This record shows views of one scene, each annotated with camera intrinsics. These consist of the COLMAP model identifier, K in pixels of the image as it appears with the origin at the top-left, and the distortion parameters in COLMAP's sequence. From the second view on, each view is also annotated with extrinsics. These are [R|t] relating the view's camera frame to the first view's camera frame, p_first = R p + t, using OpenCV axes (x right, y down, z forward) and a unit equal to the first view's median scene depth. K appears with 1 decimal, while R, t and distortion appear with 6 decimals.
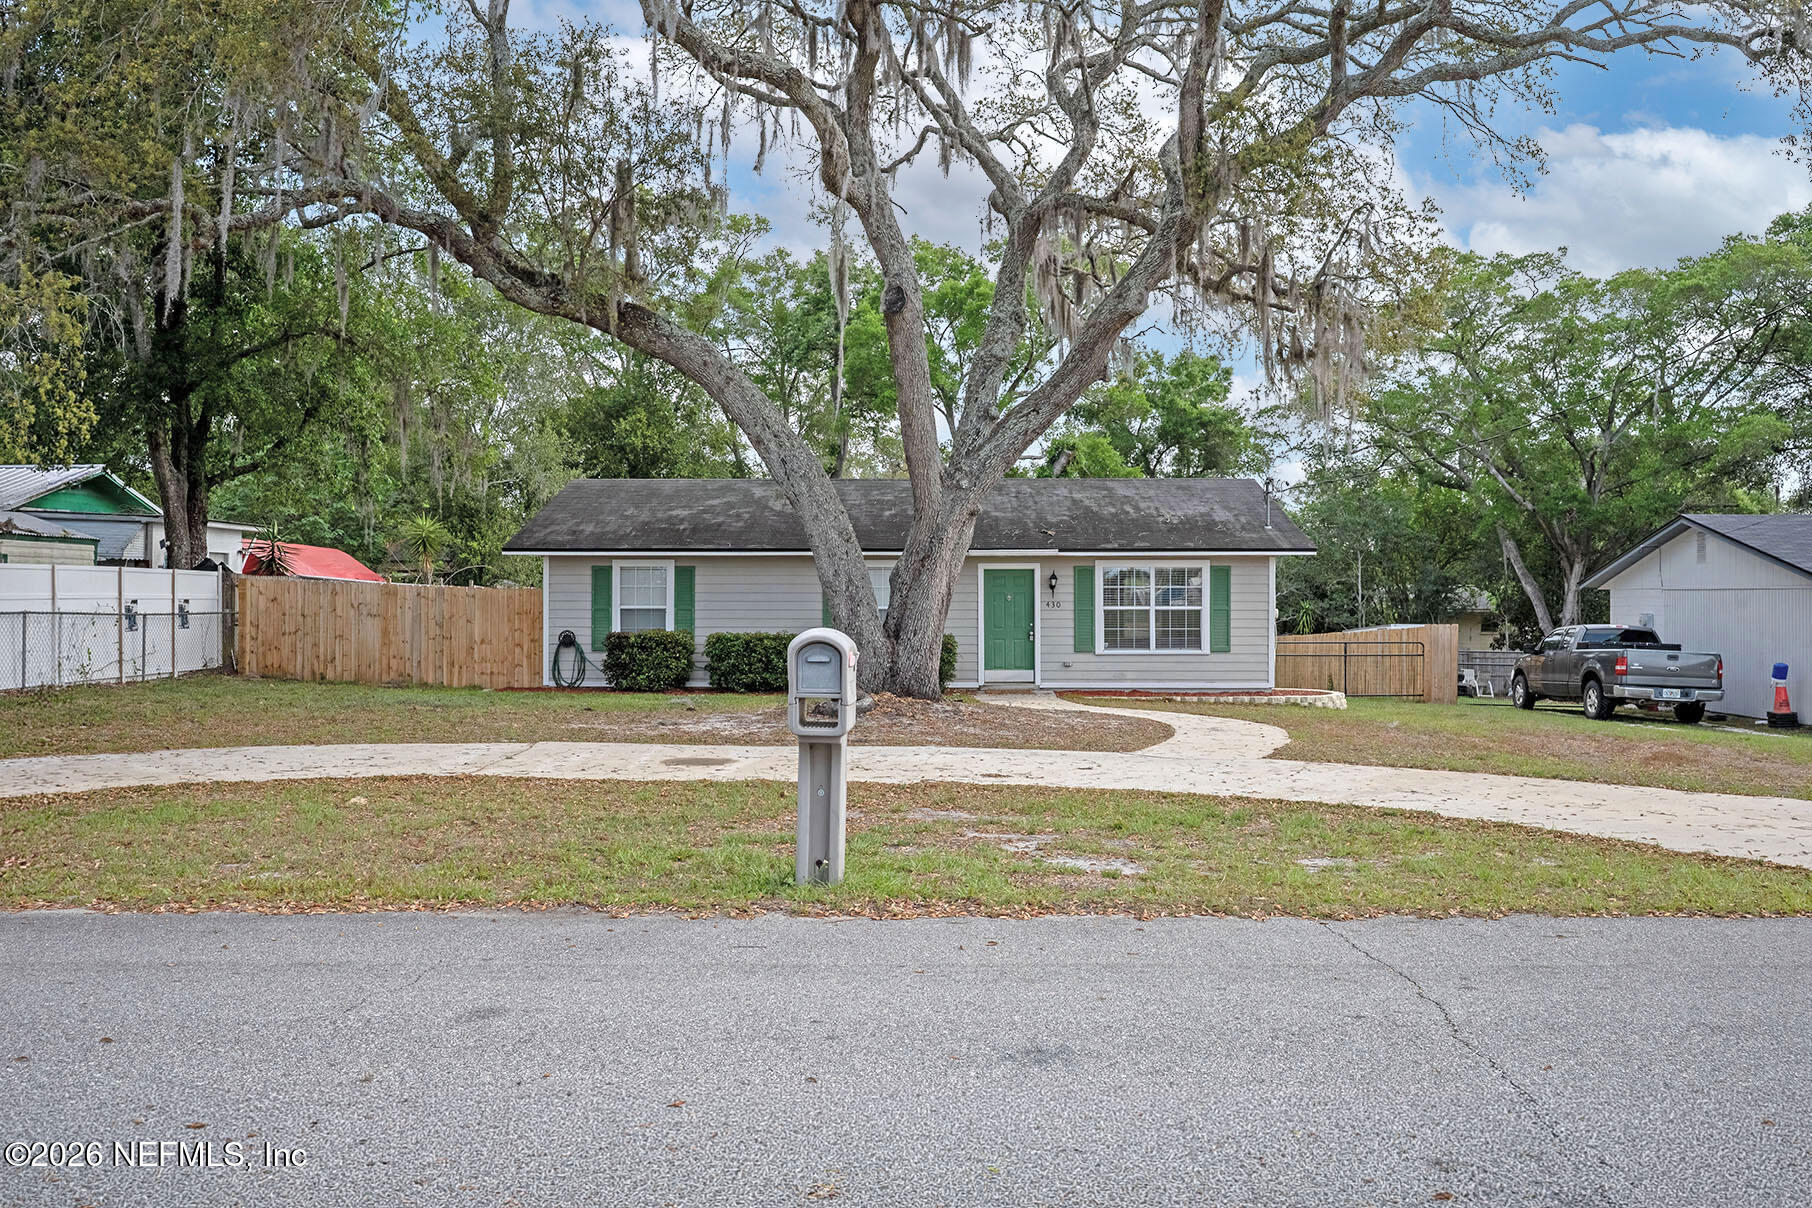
lens RADIAL K [[1441.4, 0, 906.0], [0, 1441.4, 604.0], [0, 0, 1]] dist [0.002250, -0.000019]
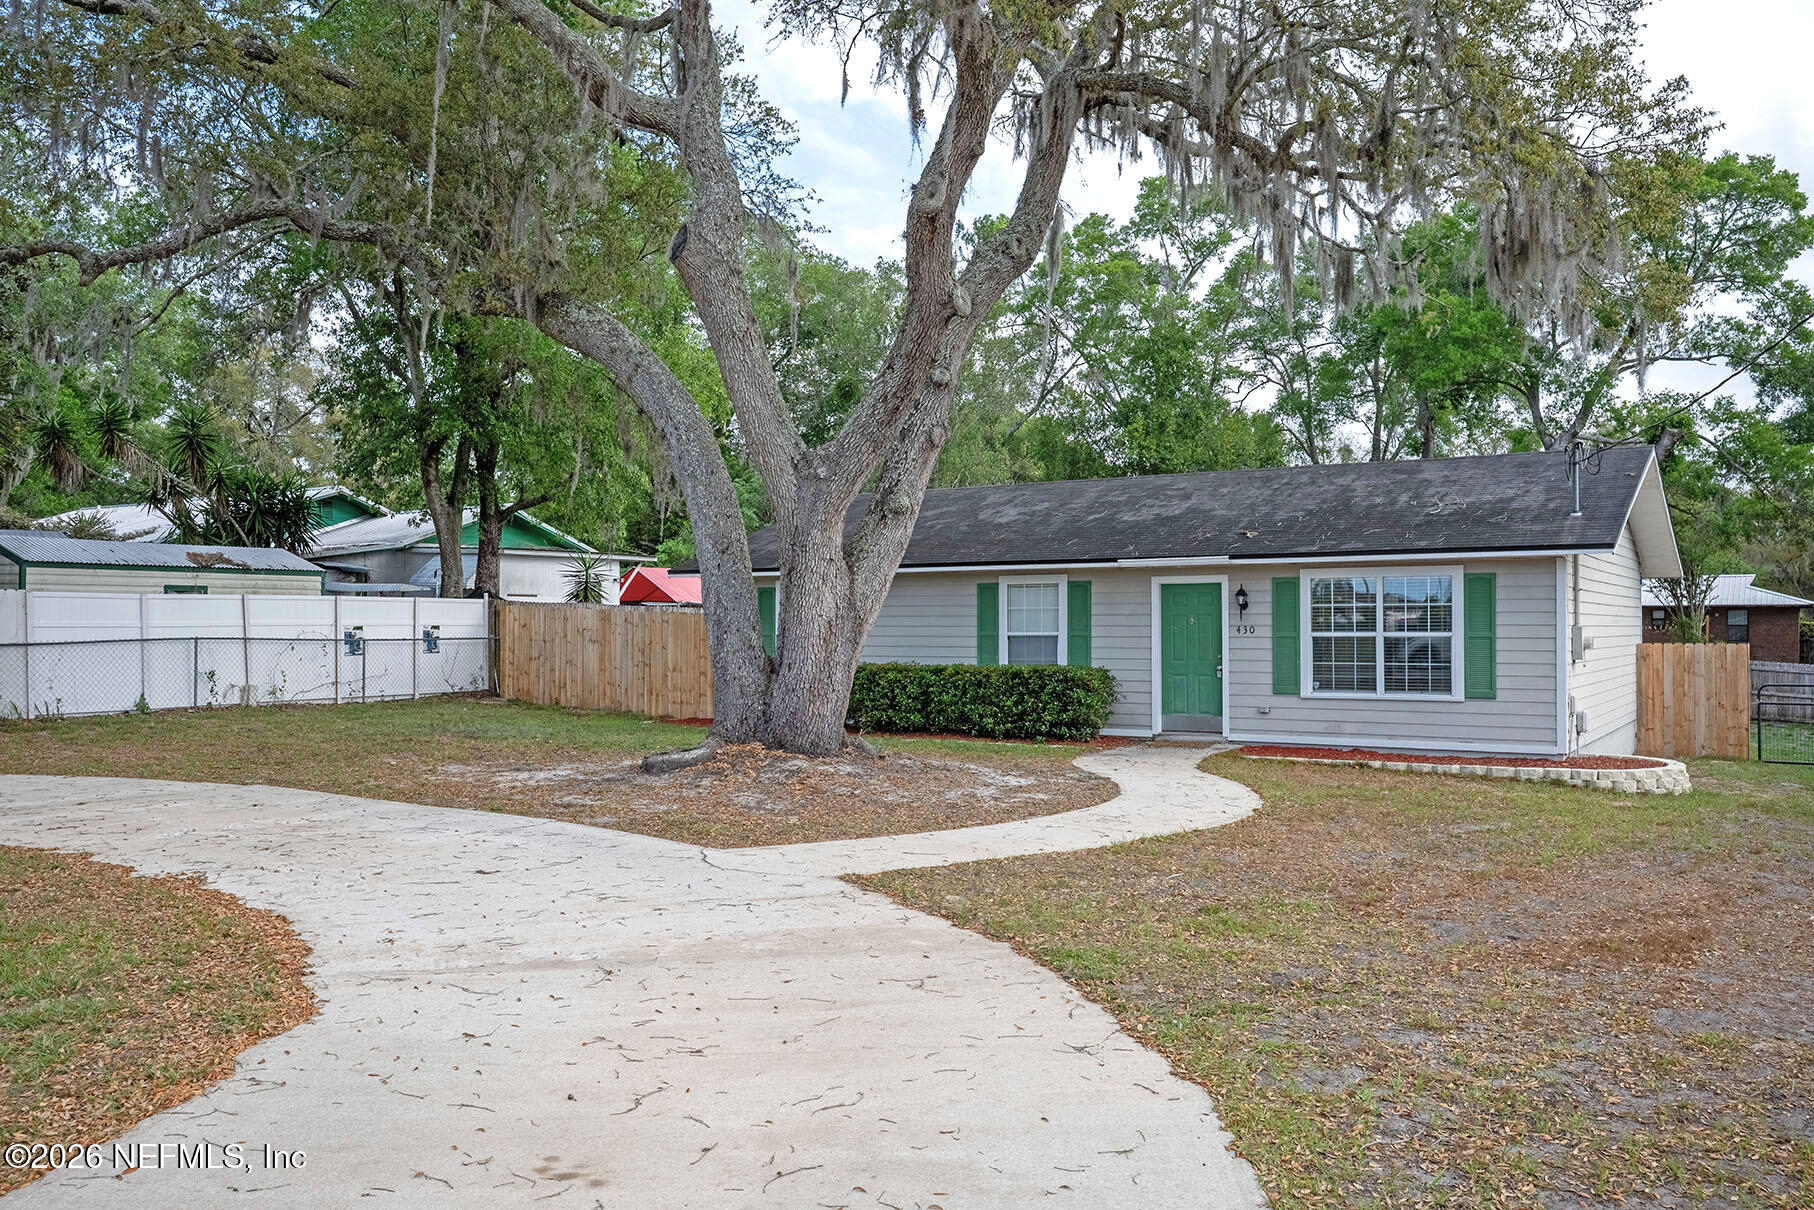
lens RADIAL K [[1443.0, 0, 907.0], [0, 1443.0, 605.0], [0, 0, 1]] dist [0.002250, -0.000019]
pose [[0.853981, -0.009629, -0.520215, 0.339709], [0.001549, 0.999871, -0.015965, -0.000799], [0.520302, 0.012828, 0.853886, 0.267583]]
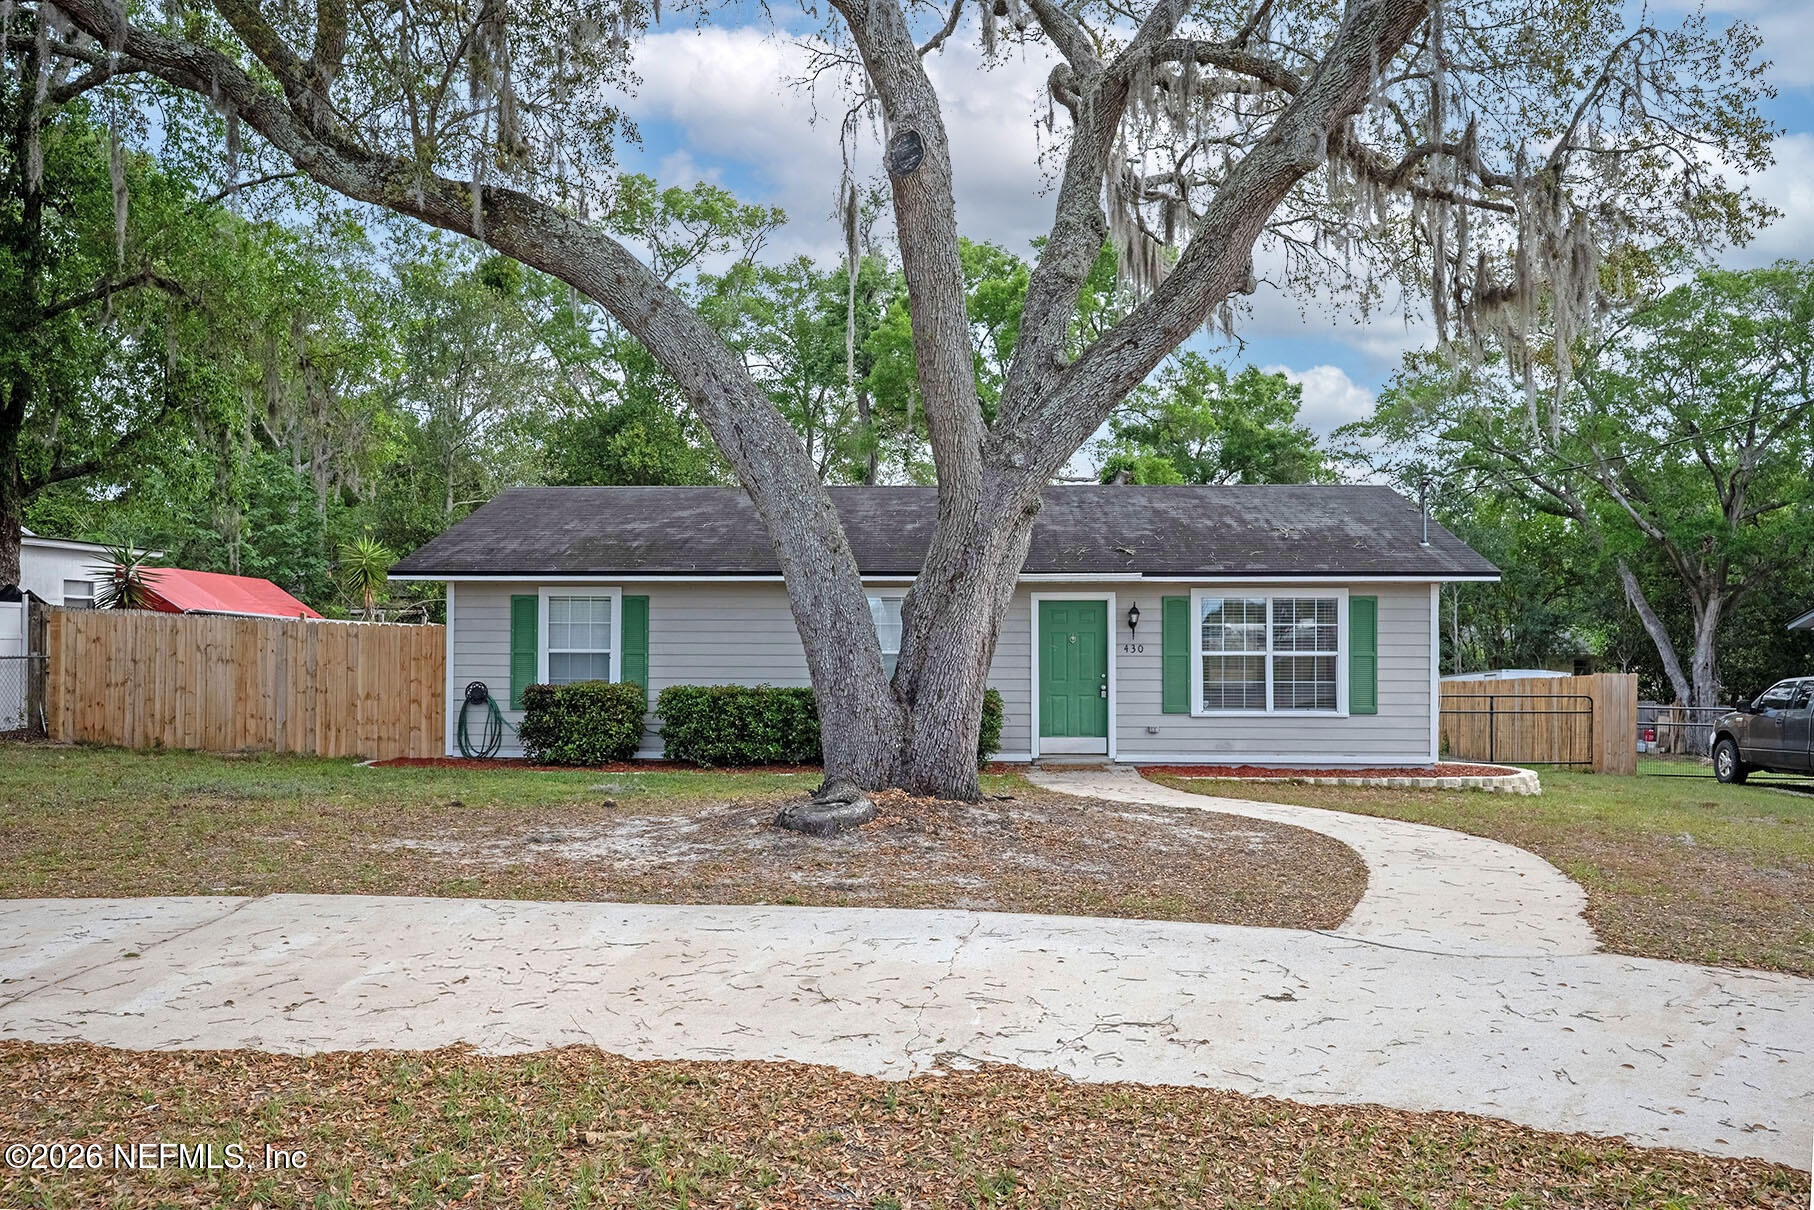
lens RADIAL K [[1427.3, 0, 912.0], [0, 1427.3, 618.5], [0, 0, 1]] dist [0.000250, 0.003966]
pose [[0.999726, 0.001751, -0.023330, 0.006248], [-0.002158, 0.999846, -0.017436, -0.002018], [0.023296, 0.017482, 0.999576, 0.268423]]
